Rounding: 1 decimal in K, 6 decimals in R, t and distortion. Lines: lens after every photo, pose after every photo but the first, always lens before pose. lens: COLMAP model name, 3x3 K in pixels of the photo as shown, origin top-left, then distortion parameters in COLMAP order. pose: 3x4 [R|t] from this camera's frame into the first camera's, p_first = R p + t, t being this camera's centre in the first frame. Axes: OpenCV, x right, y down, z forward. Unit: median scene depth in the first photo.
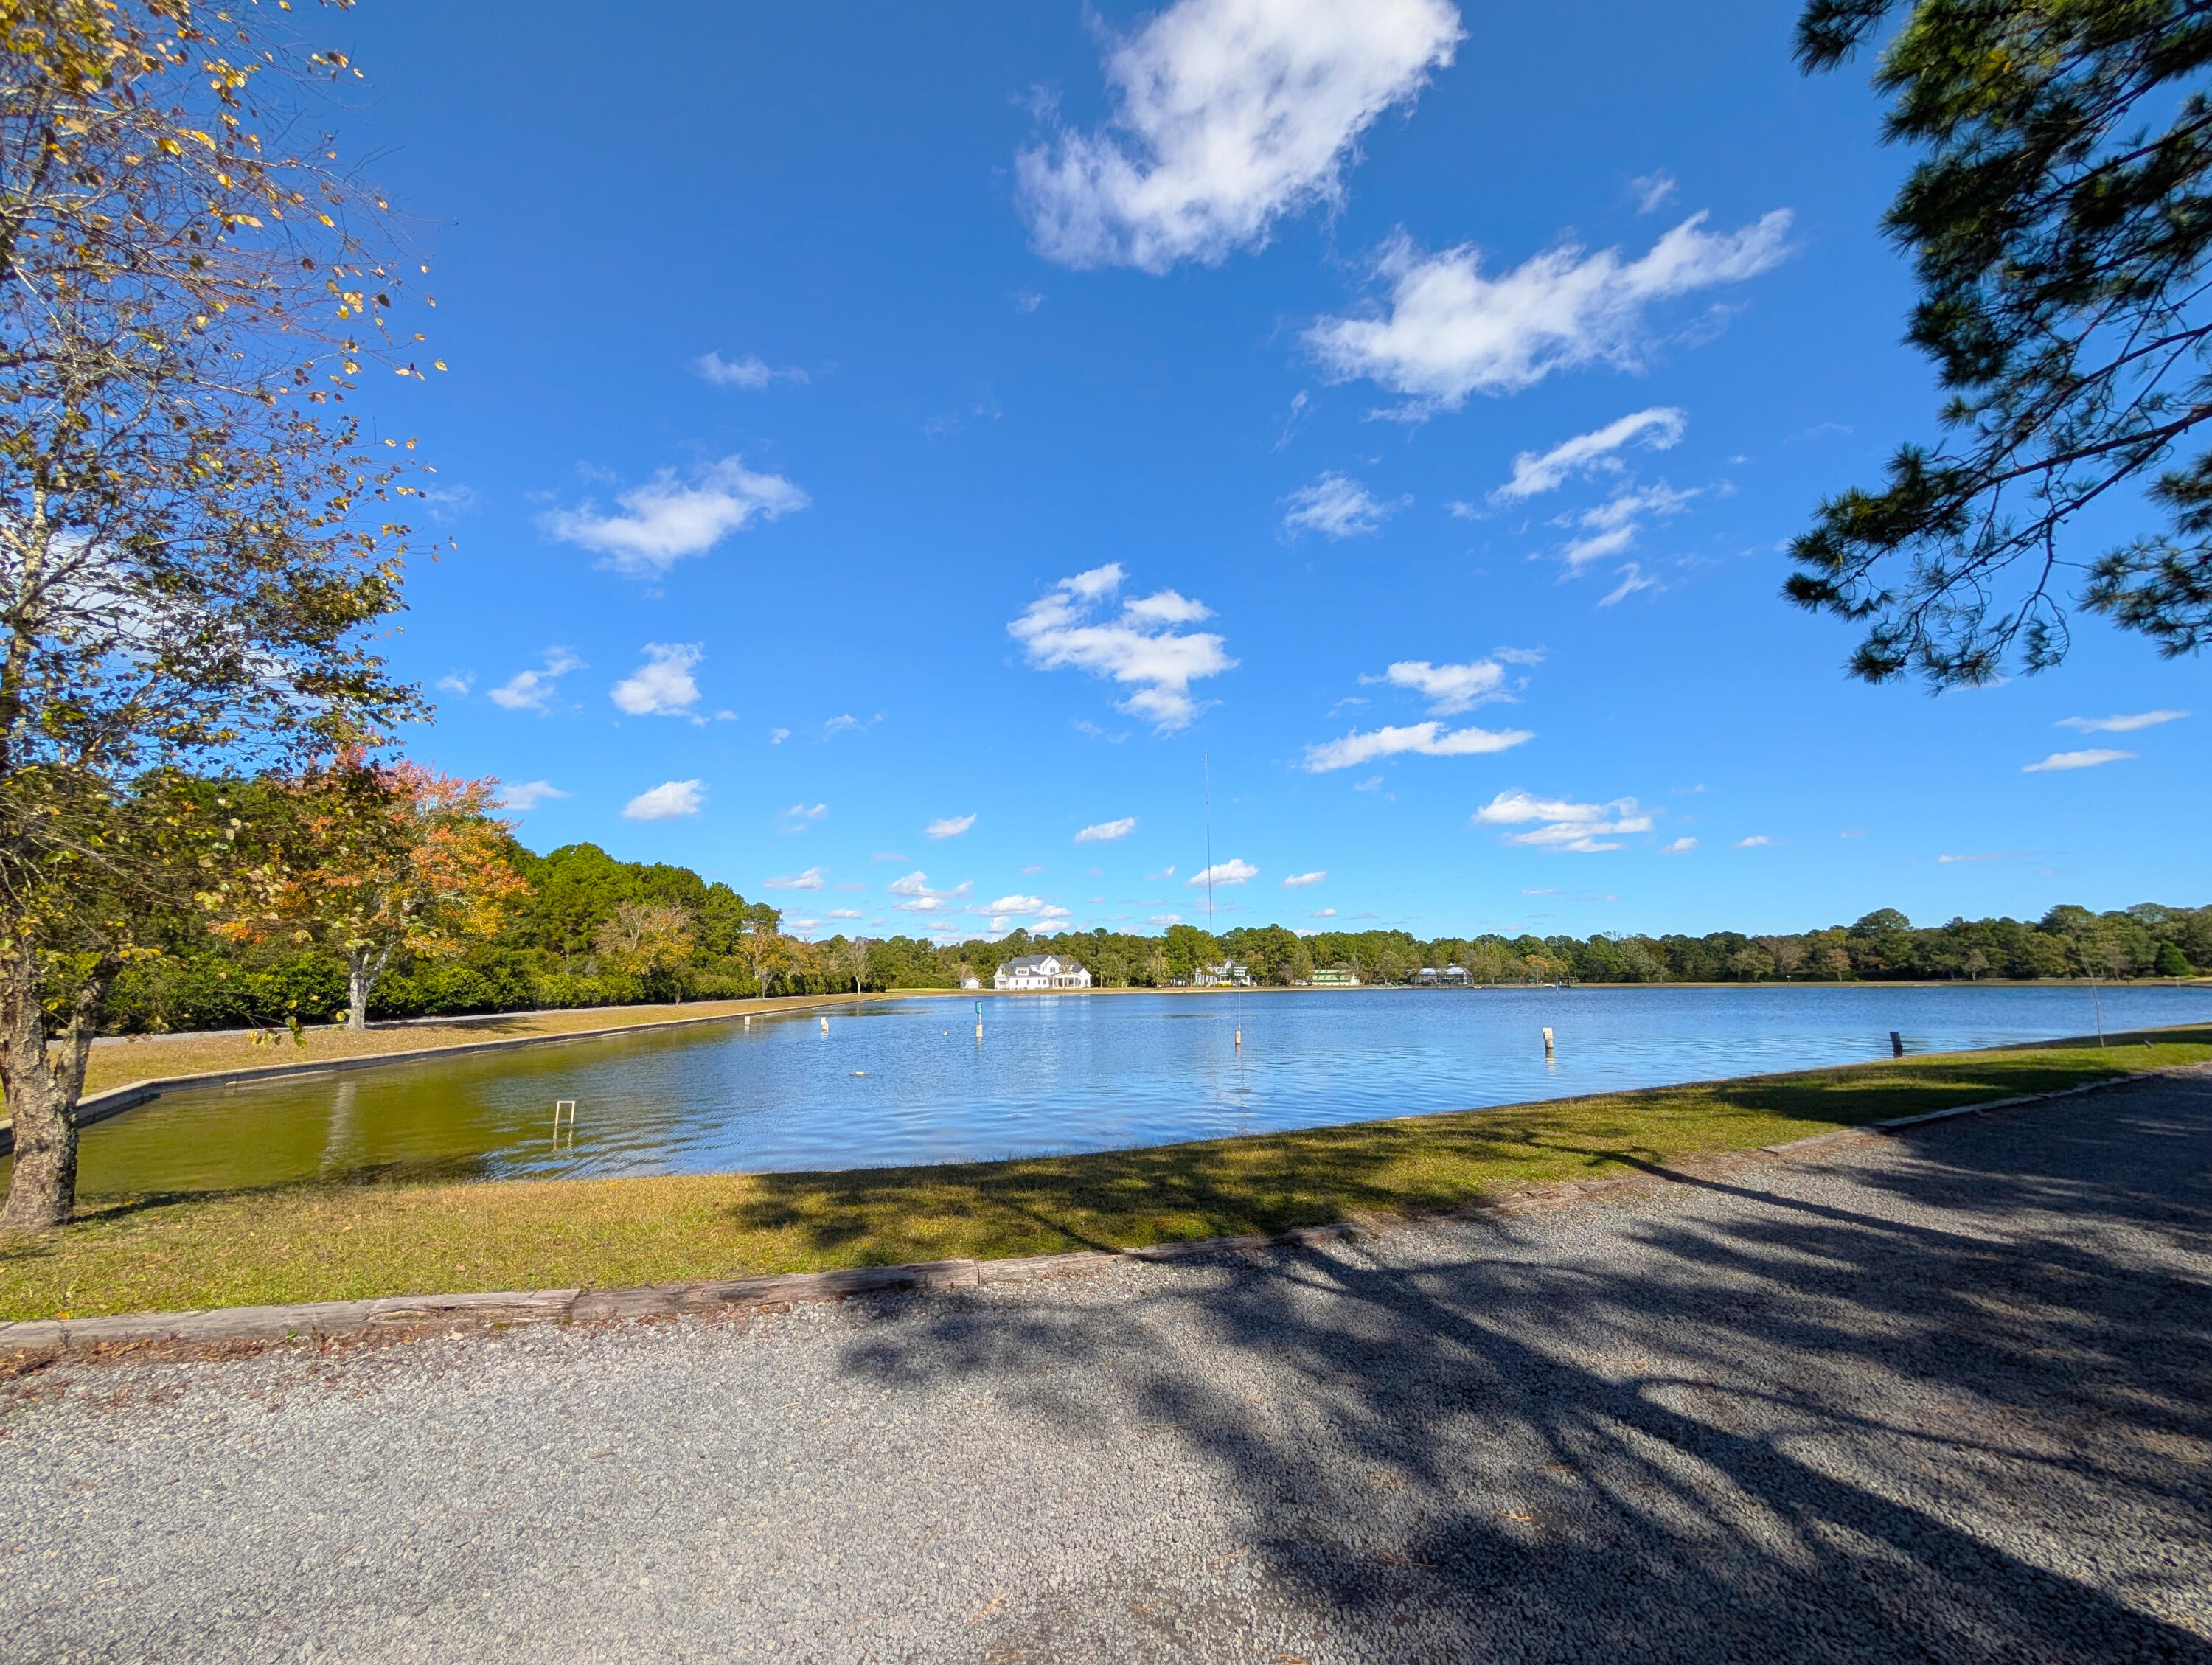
lens RADIAL K [[822.6, 0, 1087.5], [0, 822.6, 840.3], [0, 0, 1]] dist [0.000173, 0.000087]
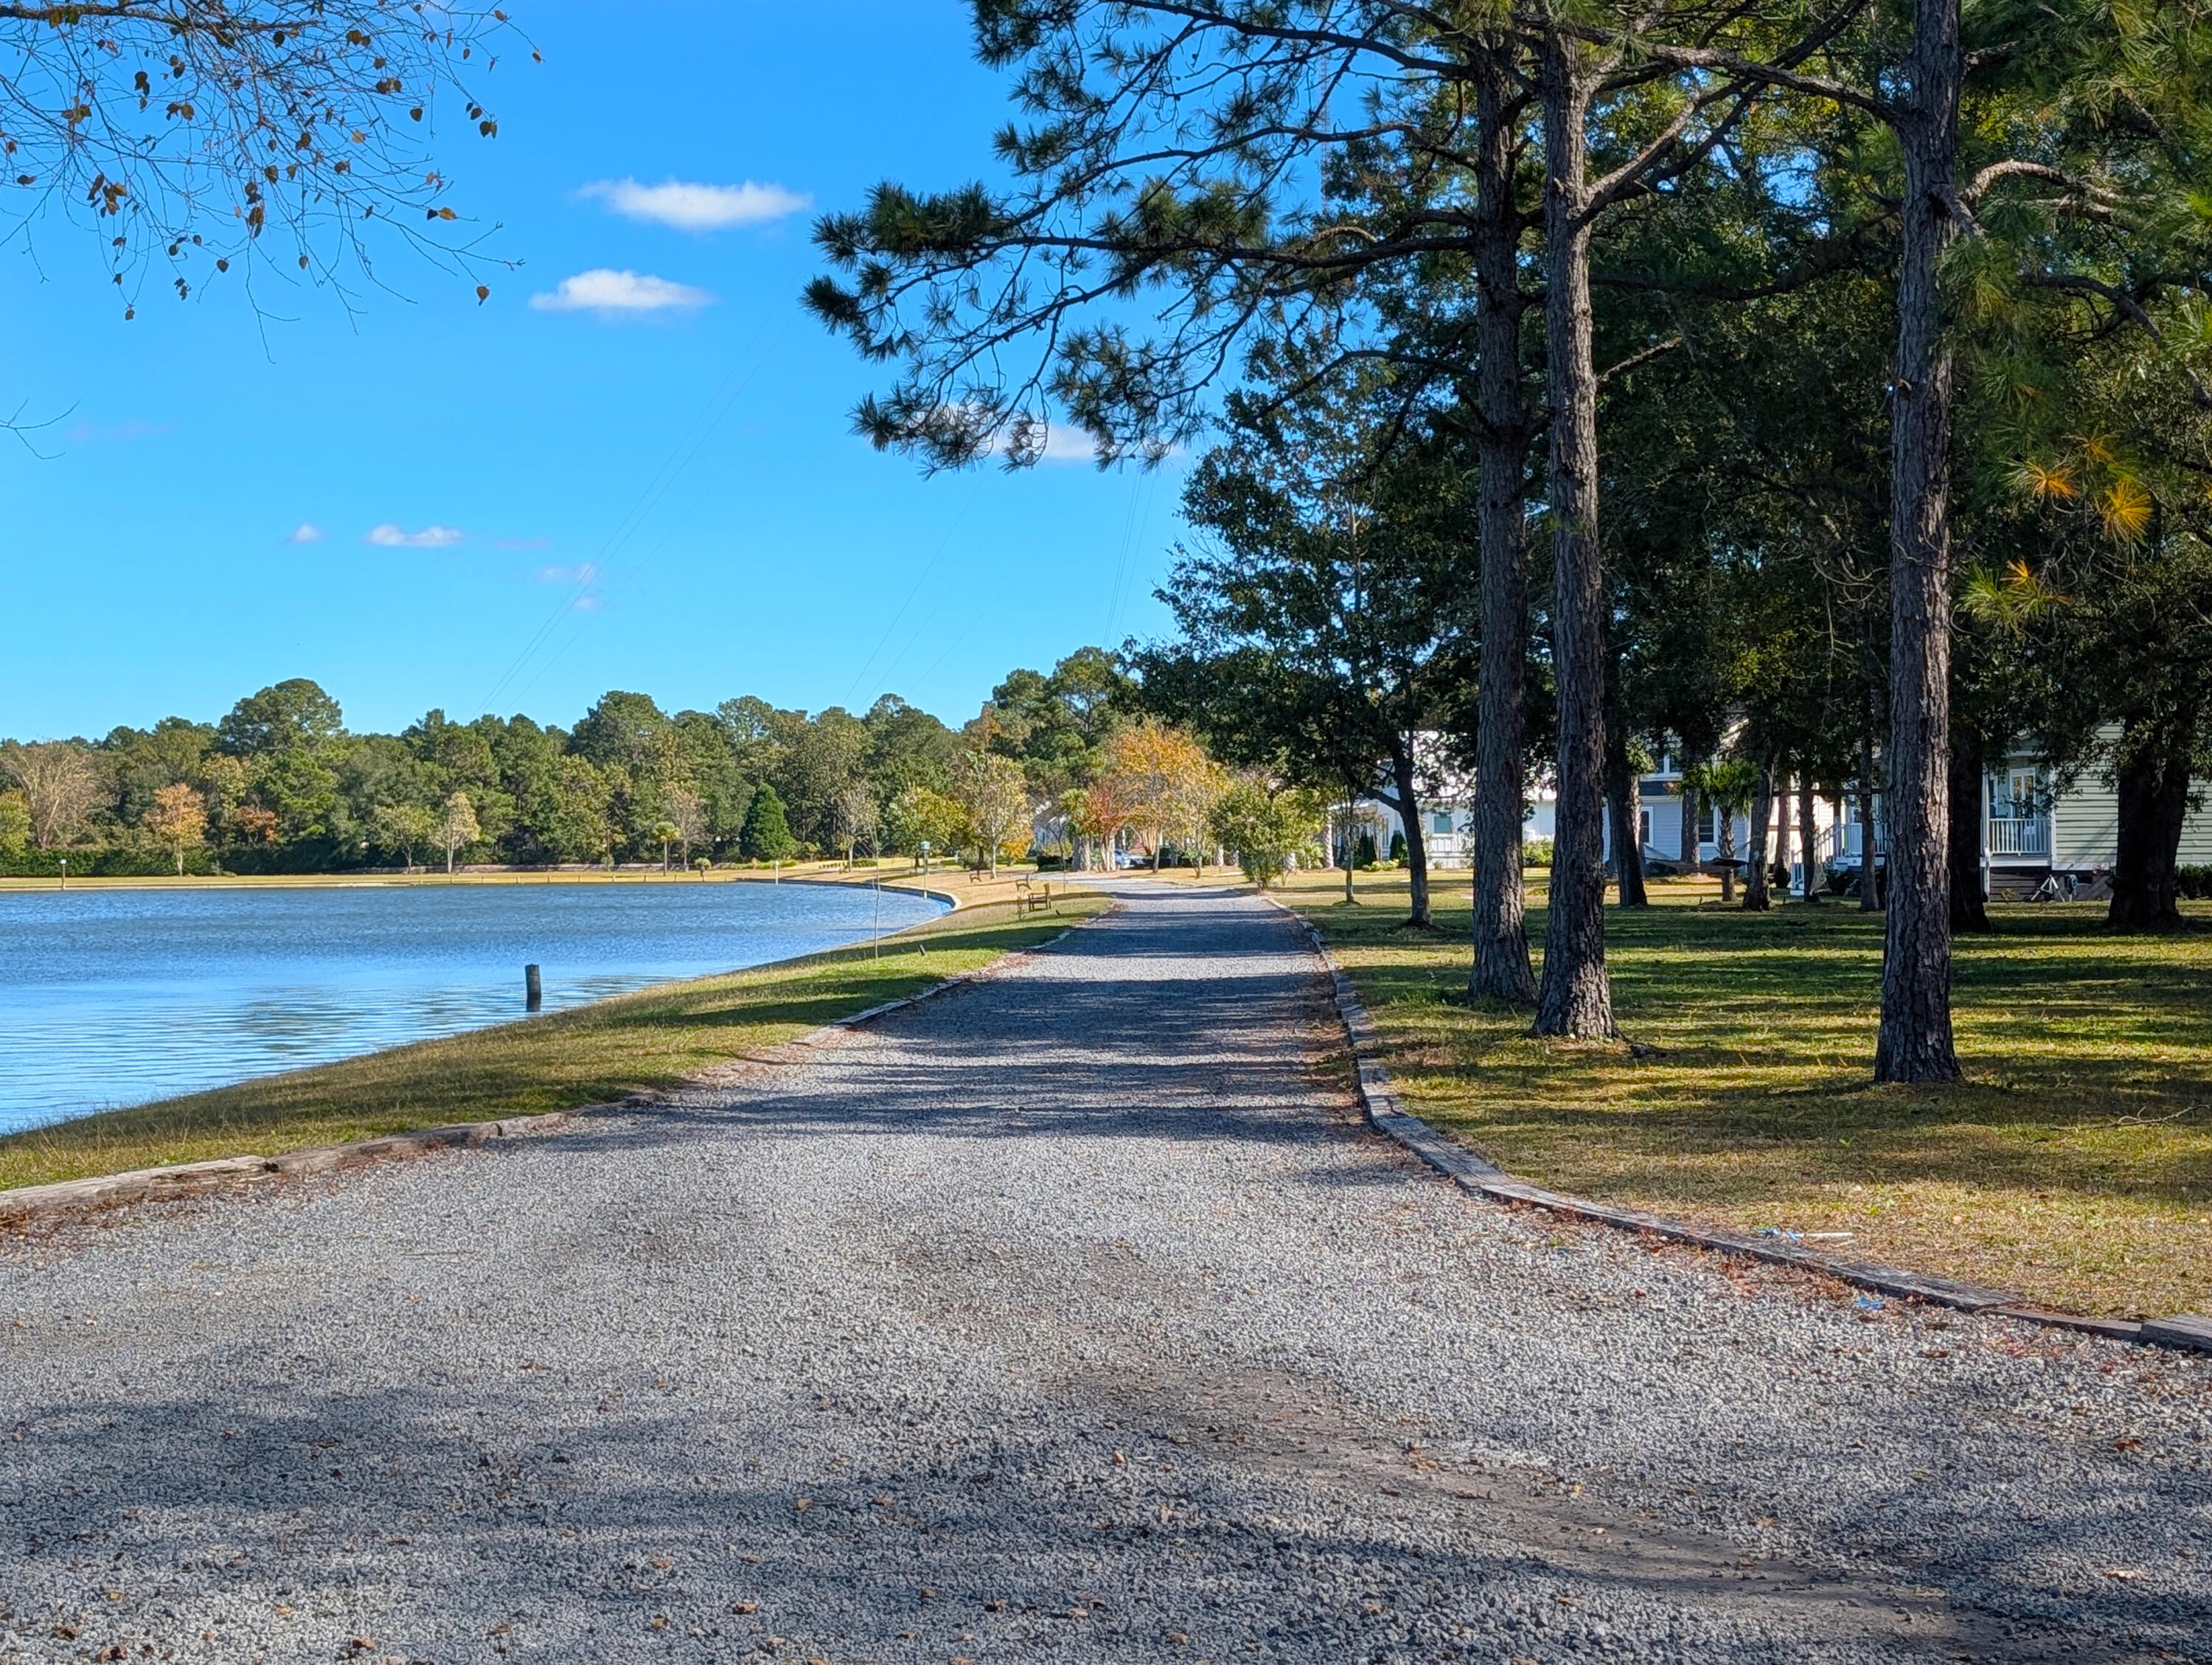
lens RADIAL K [[1504.1, 0, 1107.0], [0, 1504.1, 830.5], [0, 0, 1]] dist [-0.001174, 0.000307]
pose [[0.593318, 0.009491, 0.804912, 0.668726], [-0.131855, 0.987571, 0.085548, 0.046724], [-0.794096, -0.156889, 0.587195, 0.323328]]
